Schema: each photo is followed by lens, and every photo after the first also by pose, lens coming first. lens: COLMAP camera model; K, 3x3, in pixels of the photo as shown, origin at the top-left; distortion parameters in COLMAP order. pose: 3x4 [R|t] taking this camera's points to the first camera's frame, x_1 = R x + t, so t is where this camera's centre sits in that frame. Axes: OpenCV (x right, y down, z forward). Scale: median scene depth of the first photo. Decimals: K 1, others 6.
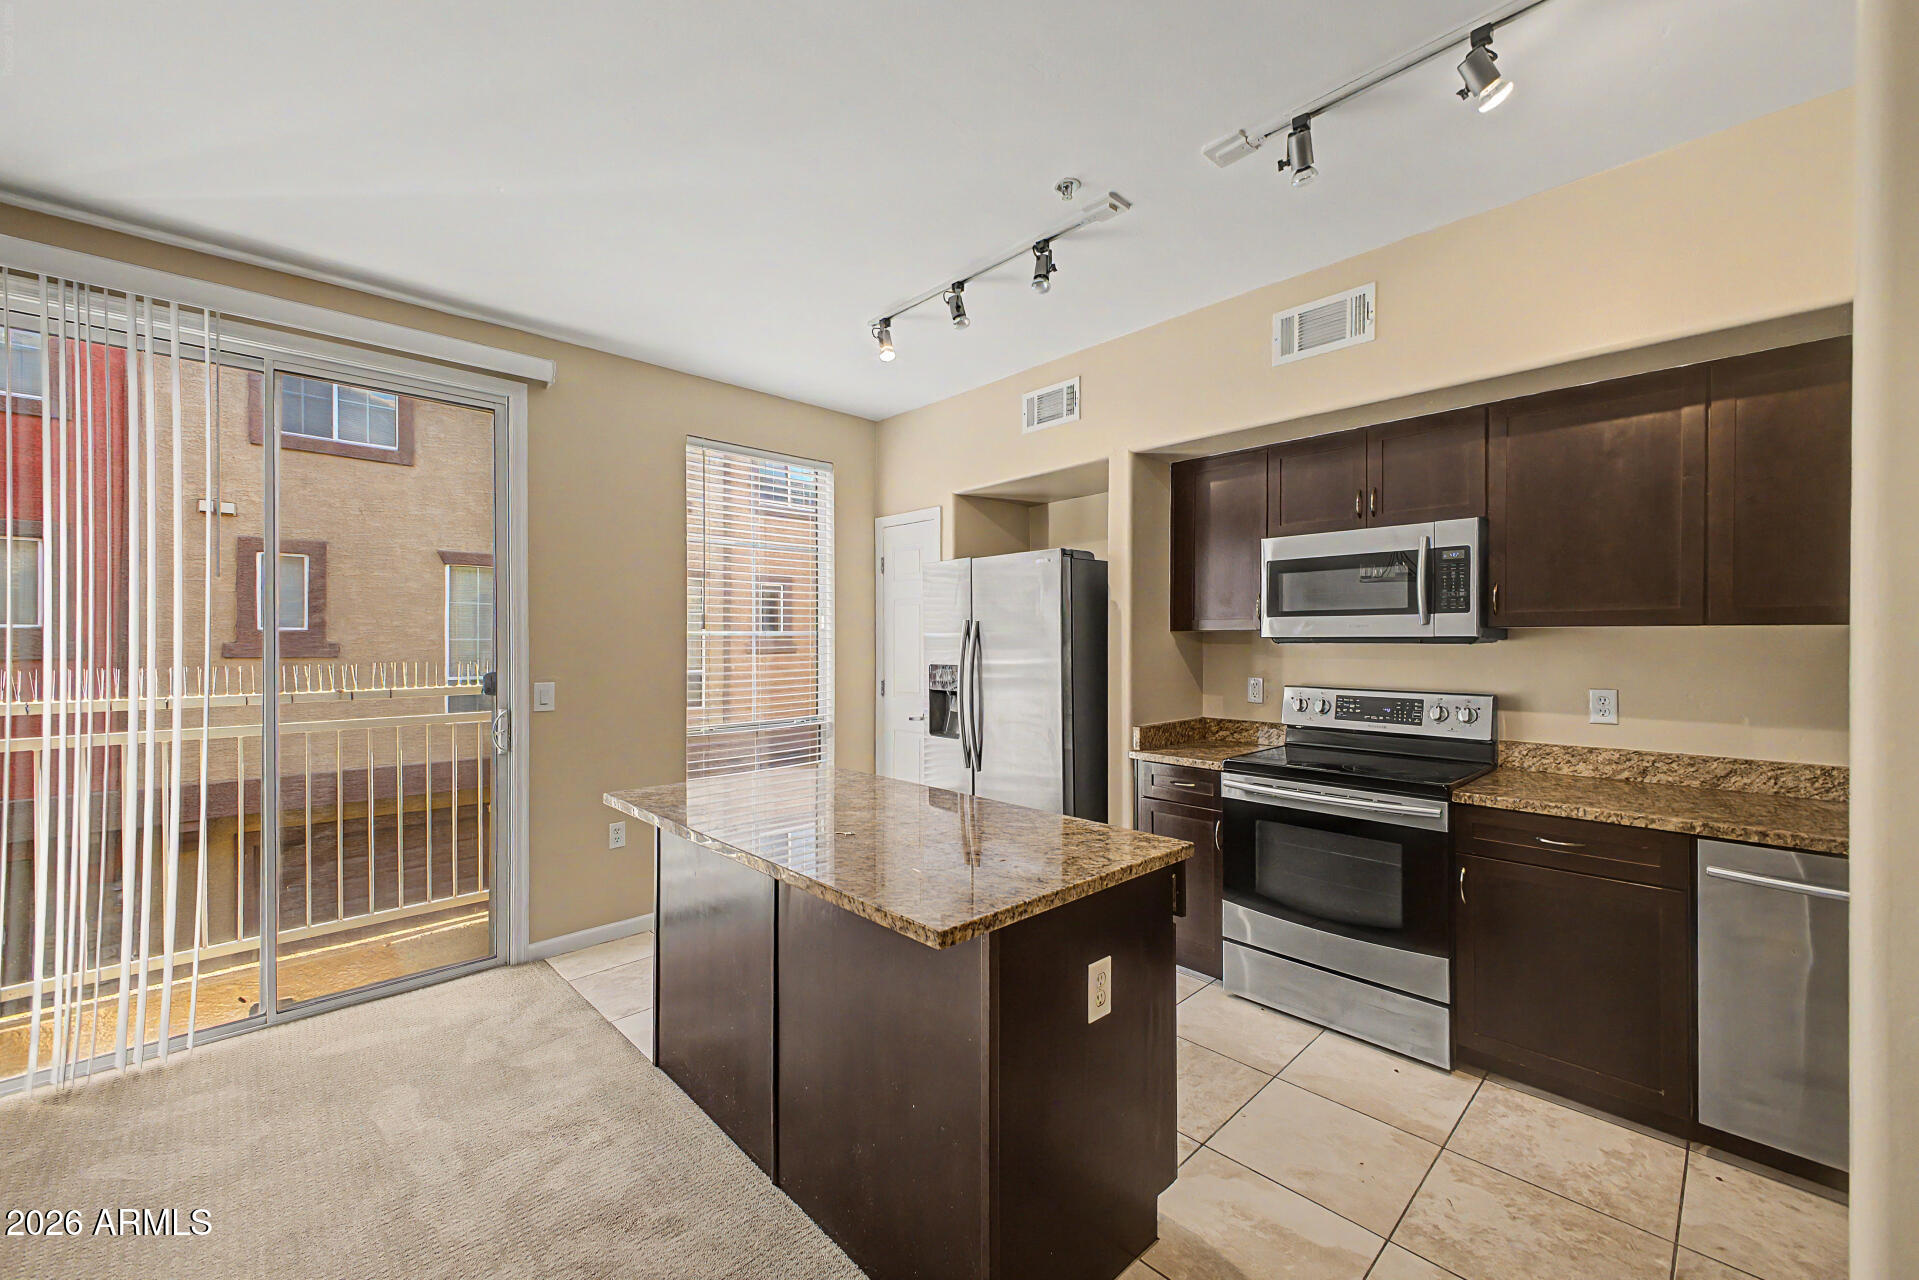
lens RADIAL K [[763.9, 0, 950.5], [0, 763.9, 643.4], [0, 0, 1]] dist [0.013266, -0.002913]
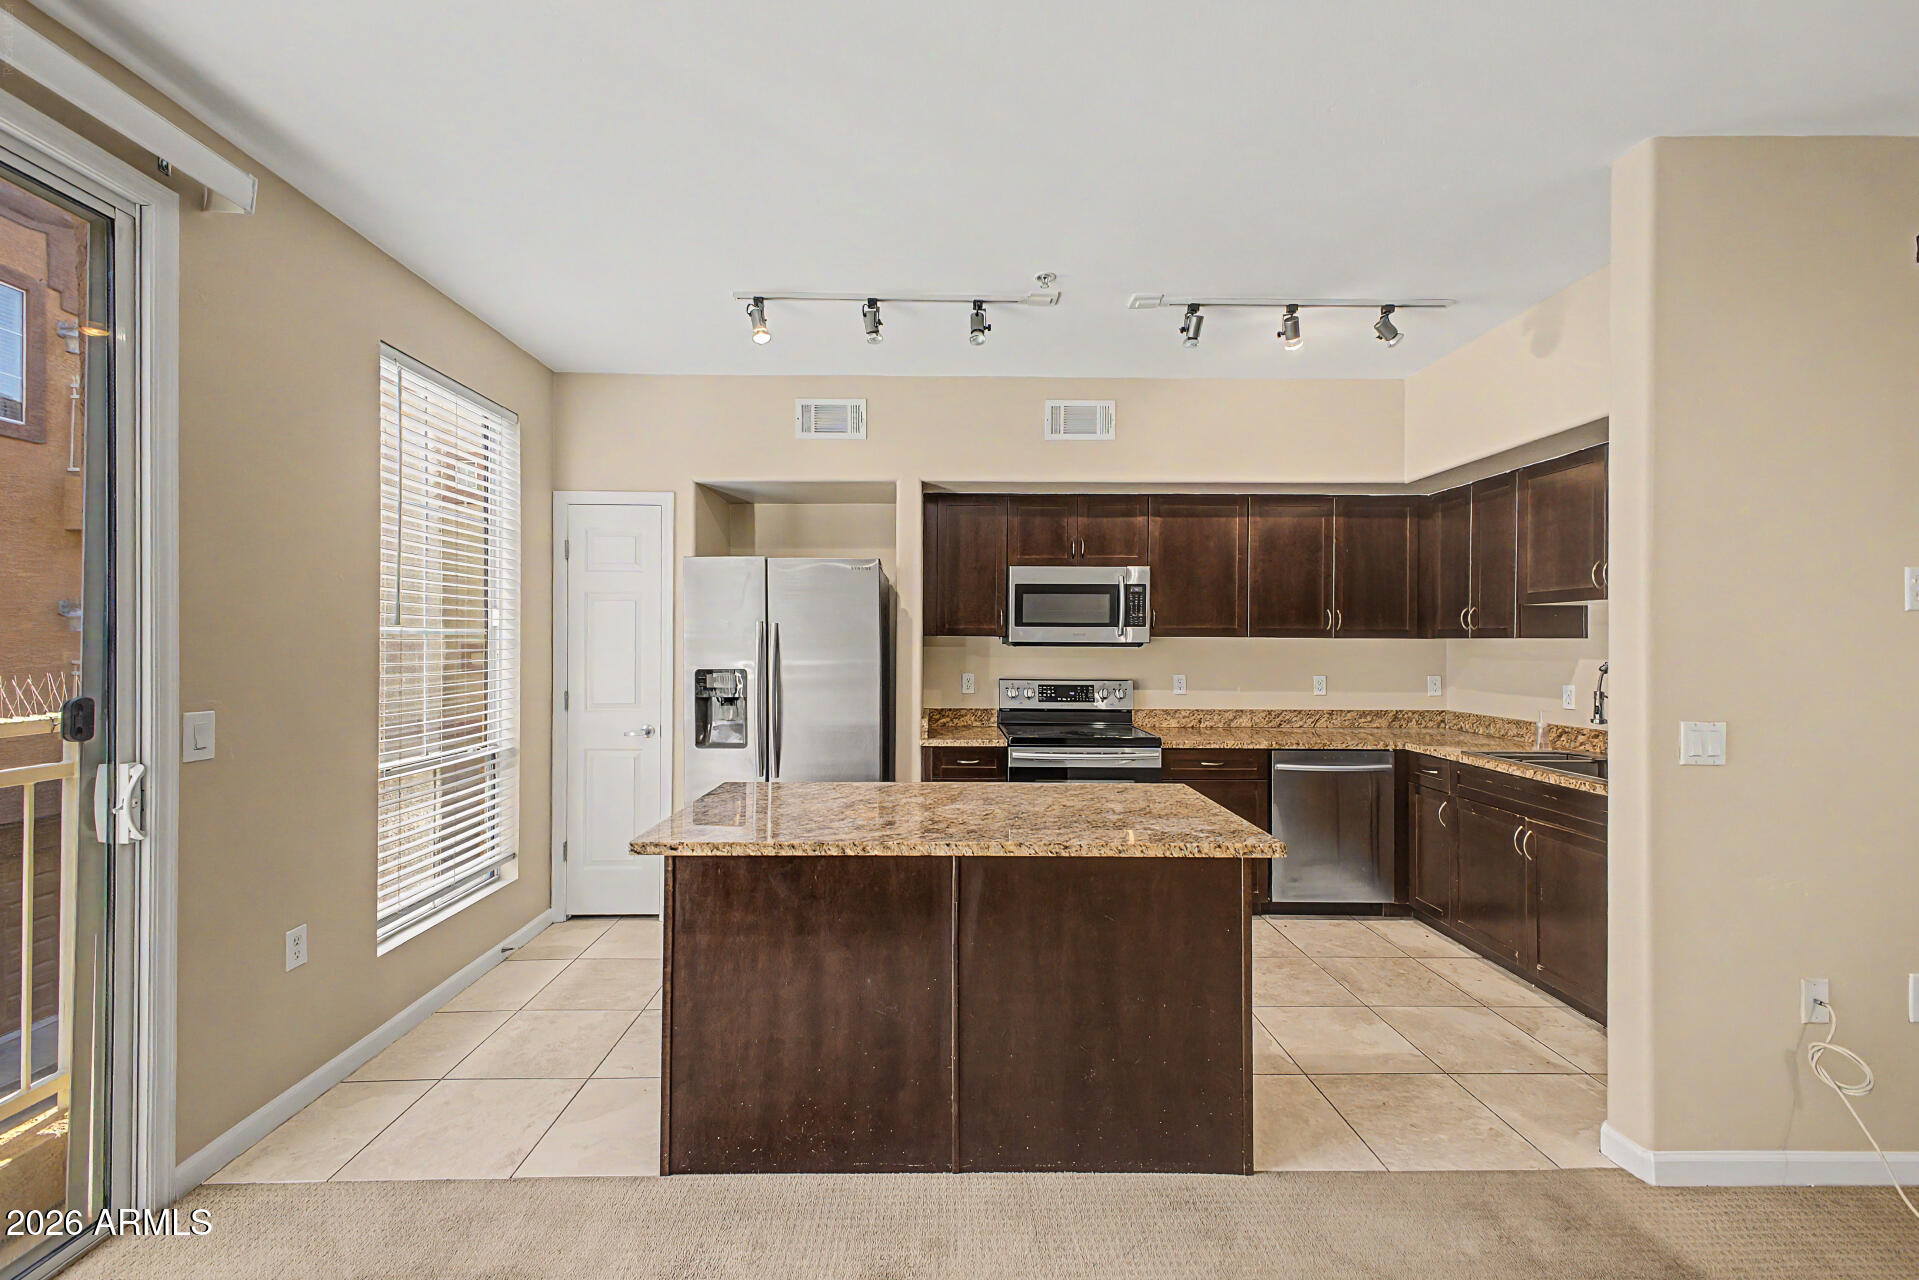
lens RADIAL K [[763.9, 0, 957.8], [0, 763.9, 646.4], [0, 0, 1]] dist [0.013266, -0.002913]
pose [[0.679218, 0.001815, 0.733934, -0.604299], [-0.001443, 0.999998, -0.001137, 0.001166], [-0.733935, -0.000287, 0.679220, 0.188698]]
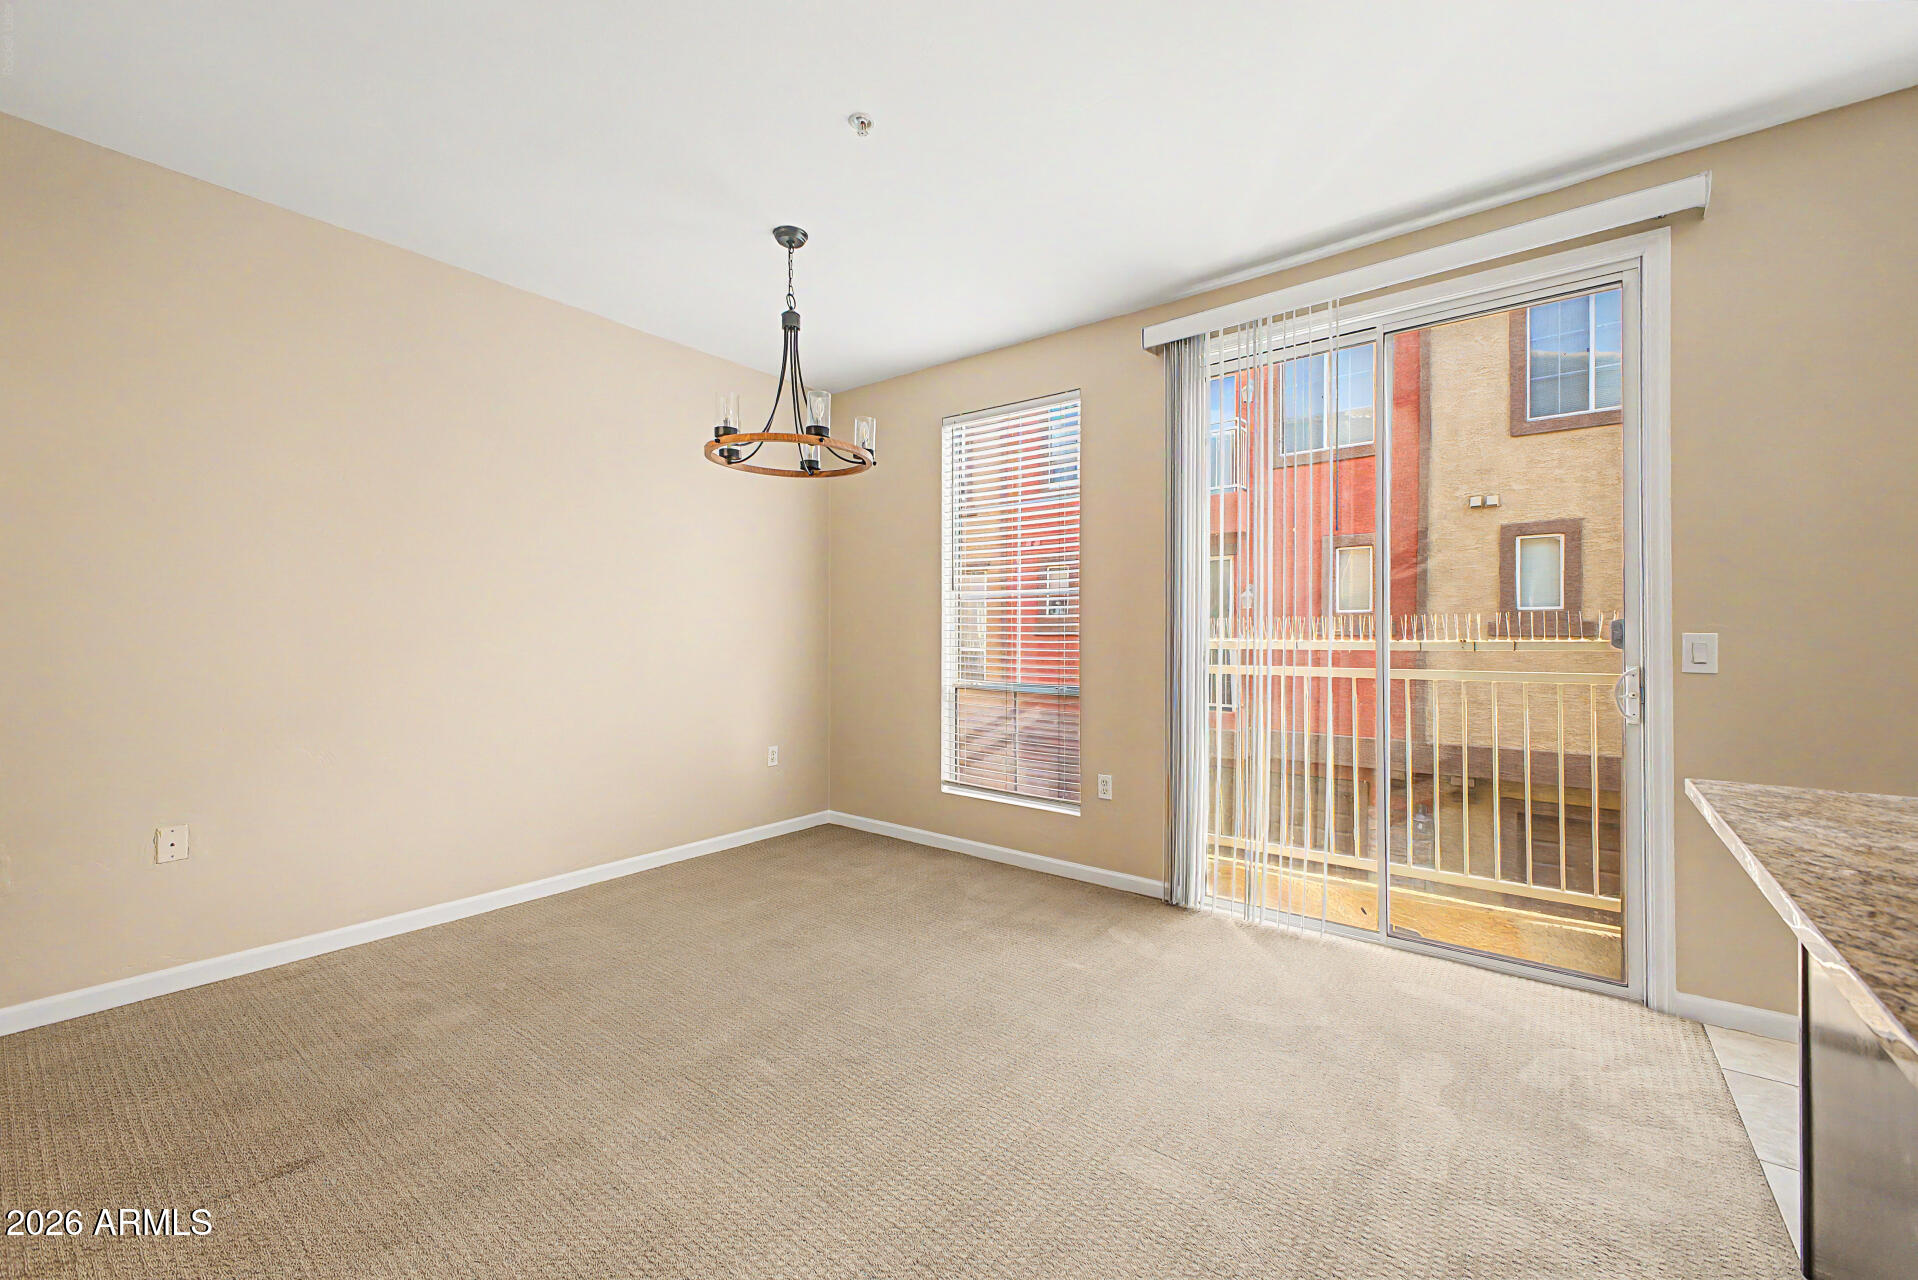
lens RADIAL K [[763.5, 0, 956.5], [0, 763.5, 623.5], [0, 0, 1]] dist [0.013266, -0.002913]
pose [[0.155668, -0.015219, -0.987692, 0.074489], [-0.001730, 0.999876, -0.015679, 0.058309], [0.987808, 0.004150, 0.155622, 0.219896]]
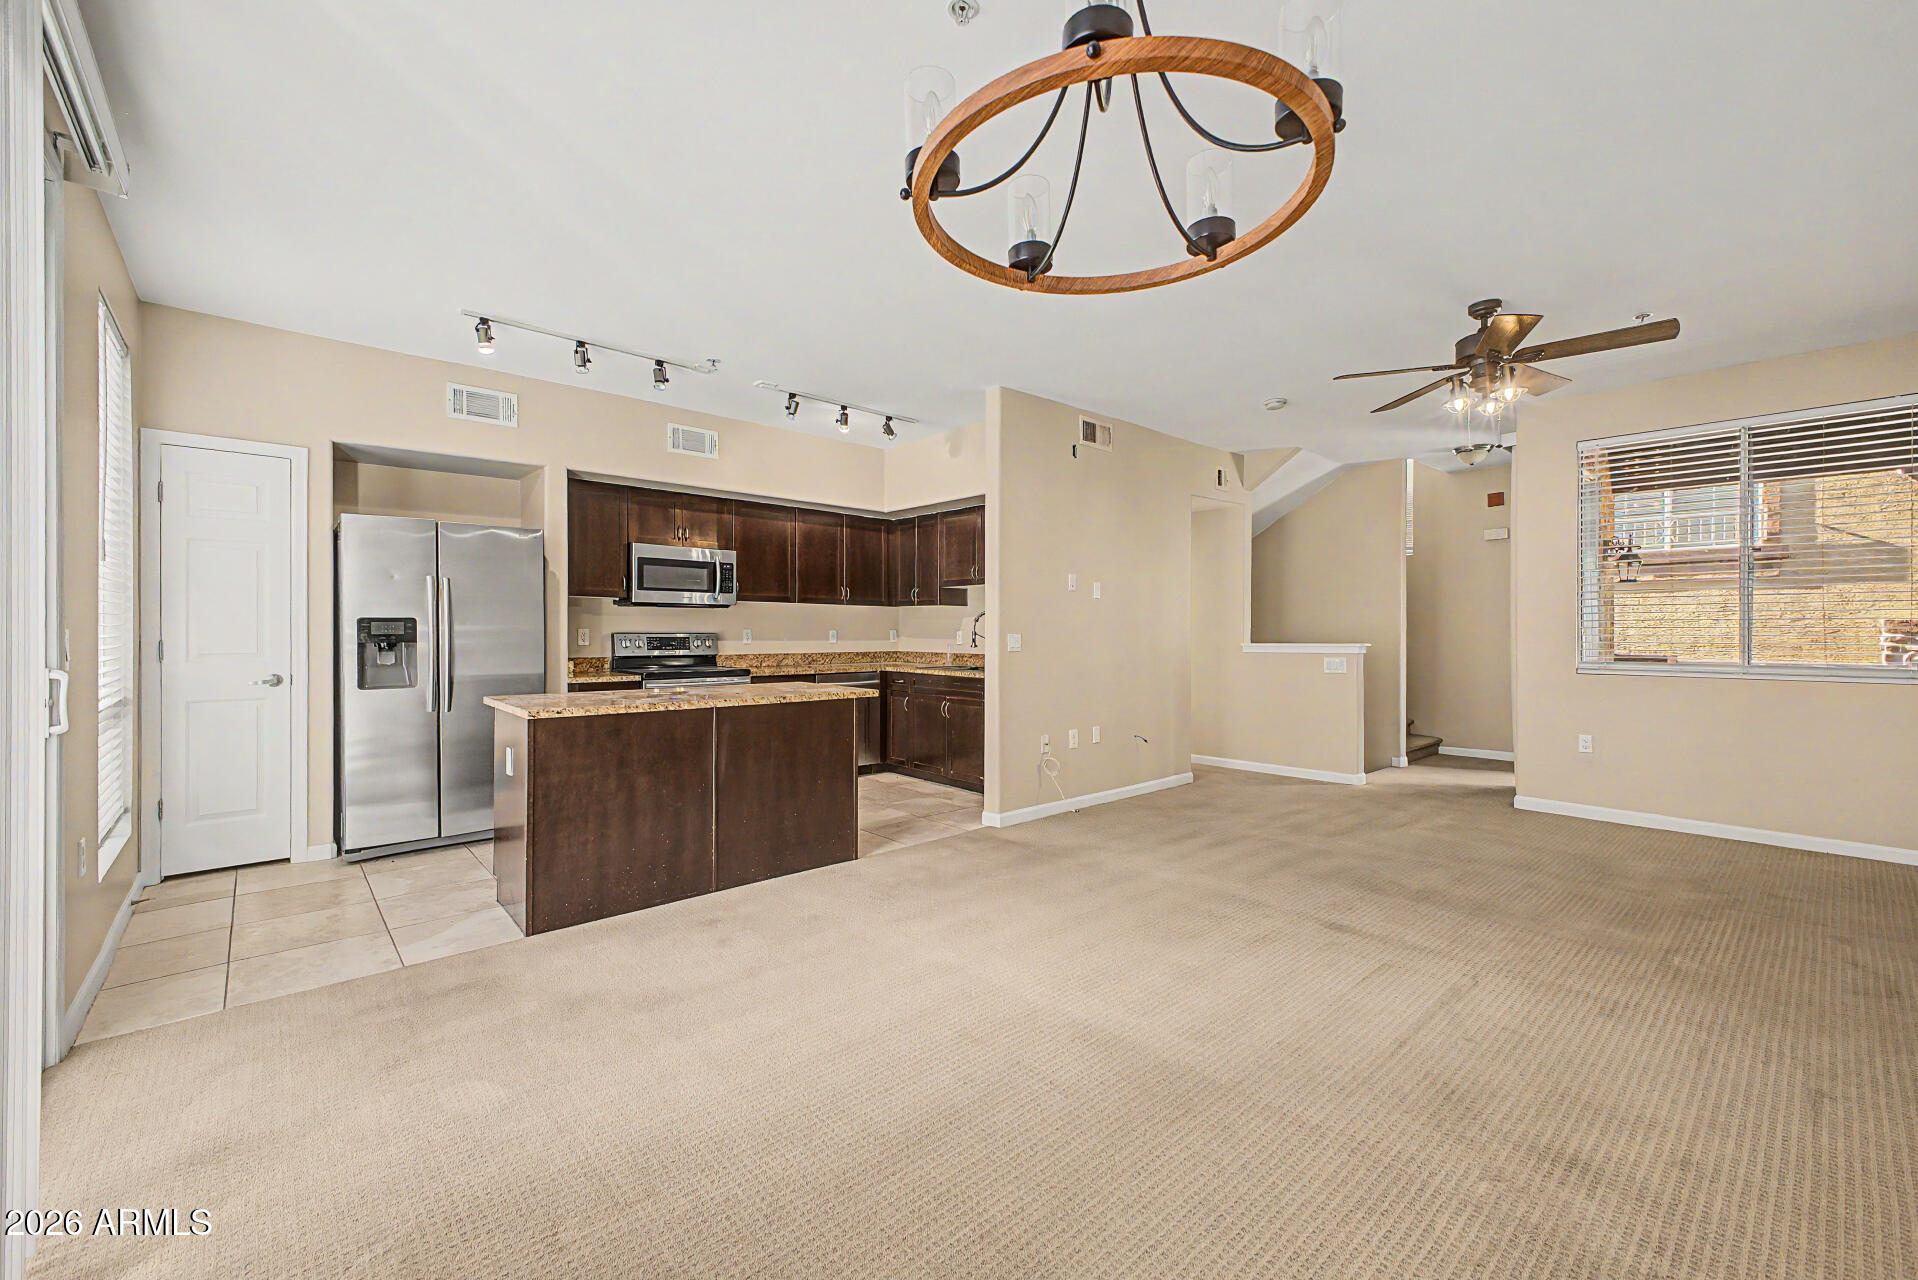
lens RADIAL K [[763.5, 0, 960.6], [0, 763.5, 657.4], [0, 0, 1]] dist [0.013266, -0.002913]
pose [[0.029597, -0.030775, 0.999088, -1.263734], [0.001352, 0.999526, 0.030748, 0.063562], [-0.999561, 0.000441, 0.029625, 0.233823]]
